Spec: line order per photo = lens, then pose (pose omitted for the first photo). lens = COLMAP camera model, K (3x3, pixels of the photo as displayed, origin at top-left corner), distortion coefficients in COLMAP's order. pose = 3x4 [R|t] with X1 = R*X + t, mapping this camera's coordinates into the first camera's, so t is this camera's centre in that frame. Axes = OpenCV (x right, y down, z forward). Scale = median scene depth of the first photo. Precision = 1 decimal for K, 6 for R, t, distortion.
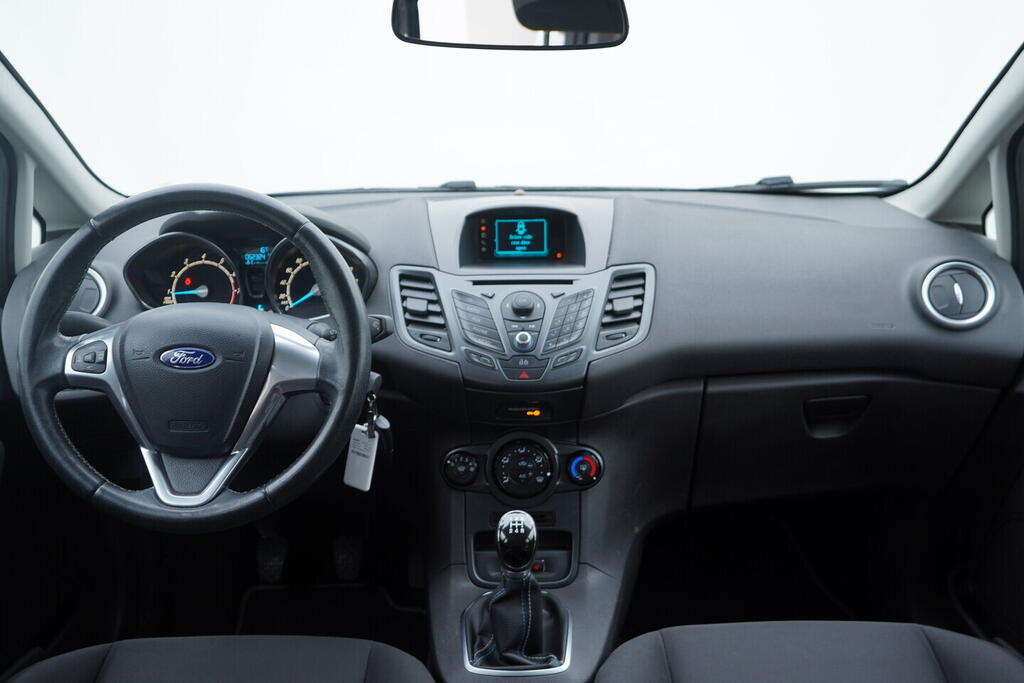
lens RADIAL K [[1048.1, 0, 512.0], [0, 1048.1, 341.5], [0, 0, 1]] dist [-0.004582, -0.005333]
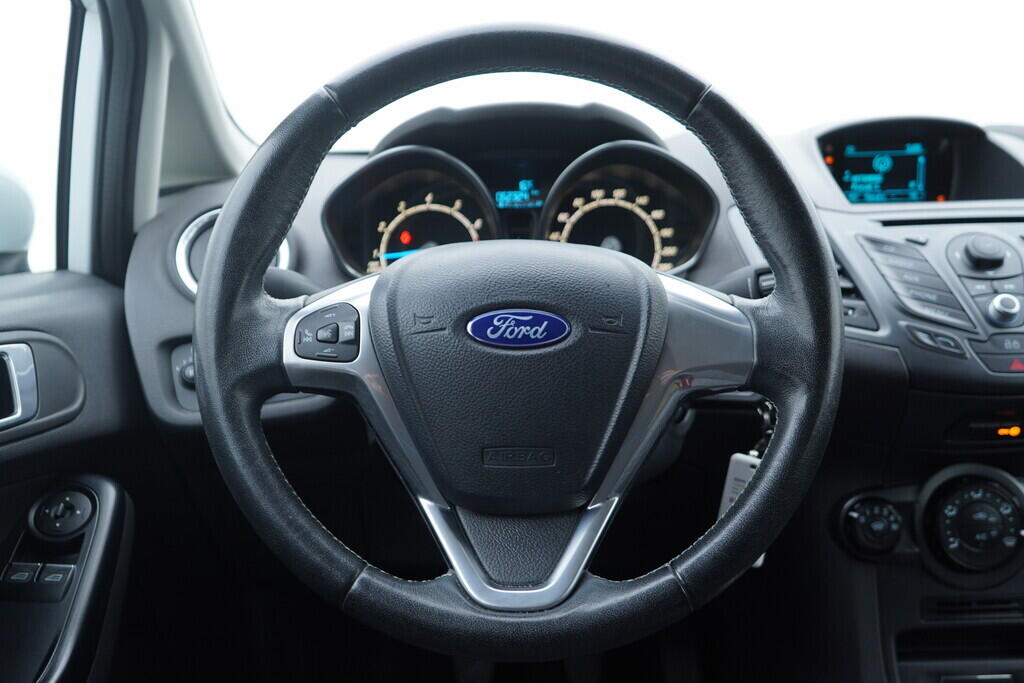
lens RADIAL K [[1048.1, 0, 512.0], [0, 1048.1, 341.5], [0, 0, 1]] dist [-0.004582, -0.005333]
pose [[0.999841, -0.017836, -0.000137, -0.268779], [0.017809, 0.998679, -0.048205, 0.041274], [0.000997, 0.048194, 0.998837, 0.402076]]
